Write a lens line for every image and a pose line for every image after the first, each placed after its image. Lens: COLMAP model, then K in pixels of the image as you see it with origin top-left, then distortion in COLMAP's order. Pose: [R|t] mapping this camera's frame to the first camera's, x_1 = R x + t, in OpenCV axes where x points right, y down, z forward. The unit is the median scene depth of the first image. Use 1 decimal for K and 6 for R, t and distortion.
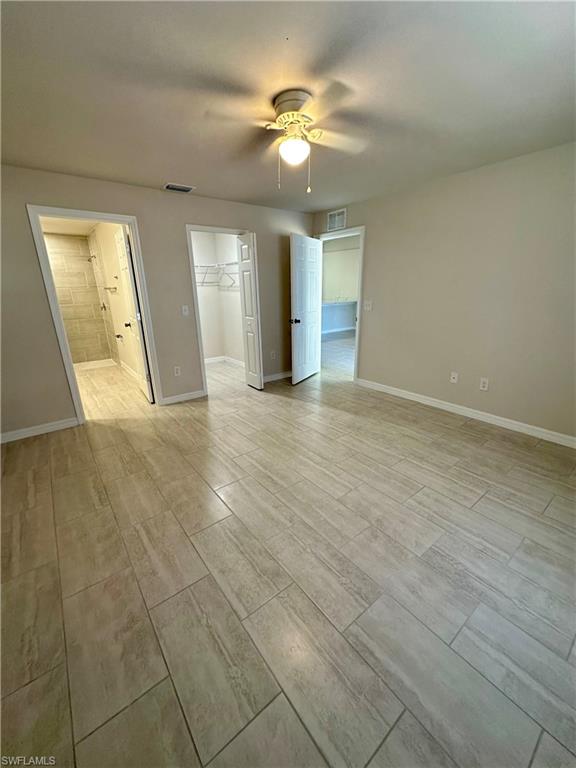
lens RADIAL K [[307.7, 0, 288.0], [0, 307.7, 384.0], [0, 0, 1]] dist [-0.004808, 0.000736]
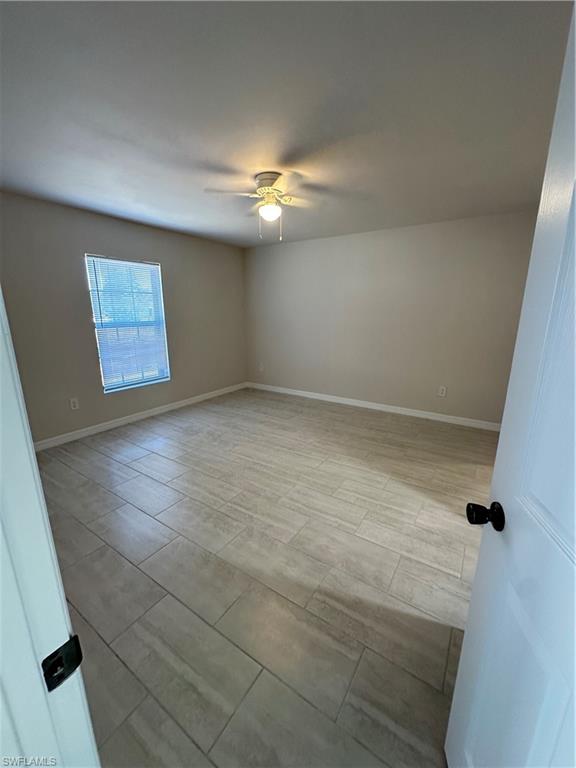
lens RADIAL K [[307.7, 0, 288.0], [0, 307.7, 384.0], [0, 0, 1]] dist [-0.004808, 0.000736]
pose [[-0.949386, 0.085362, -0.302290, 0.293486], [-0.084854, 0.856889, 0.508469, -0.559825], [0.302433, 0.508384, -0.806275, 1.736999]]
